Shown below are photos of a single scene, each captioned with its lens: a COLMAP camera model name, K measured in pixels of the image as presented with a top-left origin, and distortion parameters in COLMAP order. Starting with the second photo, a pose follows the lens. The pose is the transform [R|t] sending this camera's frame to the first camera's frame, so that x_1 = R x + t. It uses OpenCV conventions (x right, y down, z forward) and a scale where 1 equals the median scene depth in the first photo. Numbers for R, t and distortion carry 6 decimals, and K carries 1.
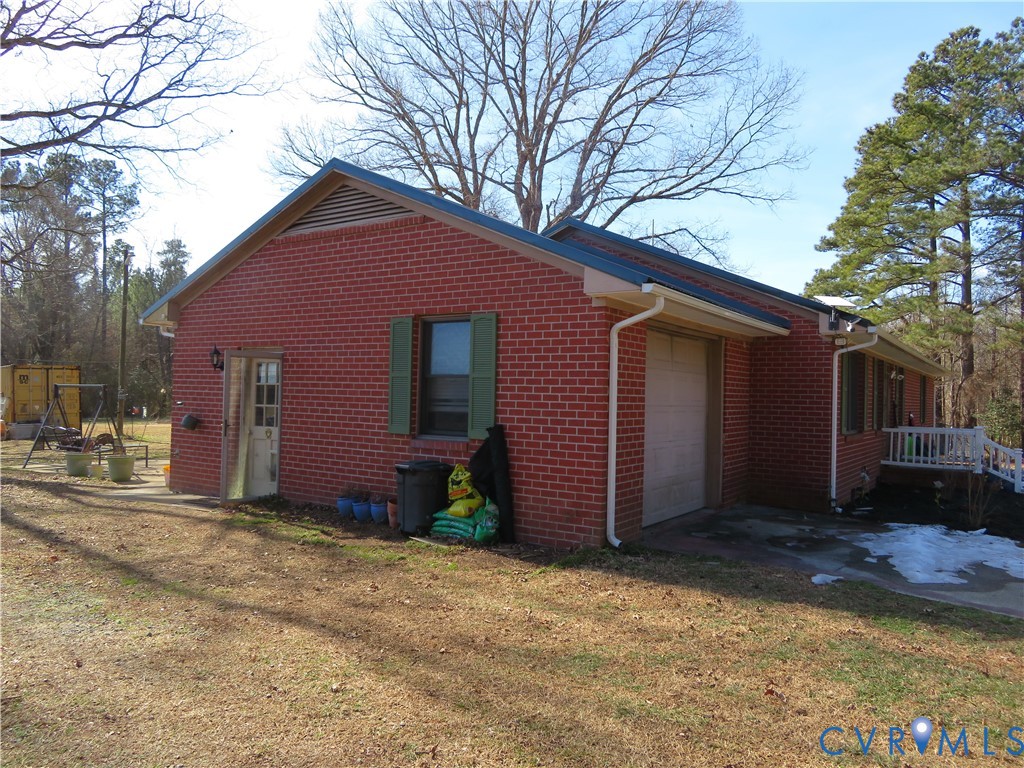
lens RADIAL K [[731.9, 0, 507.3], [0, 731.9, 381.9], [0, 0, 1]] dist [-0.008702, 0.006360]
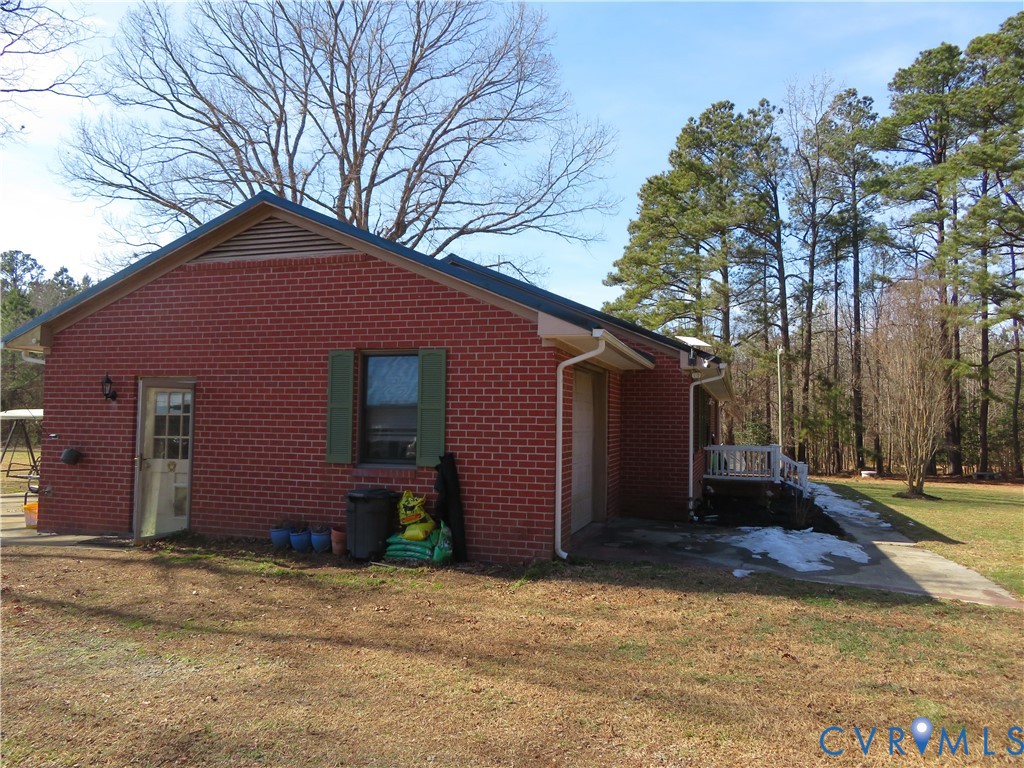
lens RADIAL K [[731.9, 0, 507.3], [0, 731.9, 381.9], [0, 0, 1]] dist [-0.008702, 0.006360]
pose [[0.957729, 0.005564, 0.287618, -0.190779], [0.002780, 0.999587, -0.028594, -0.011838], [-0.287658, 0.028185, 0.957318, -0.048676]]
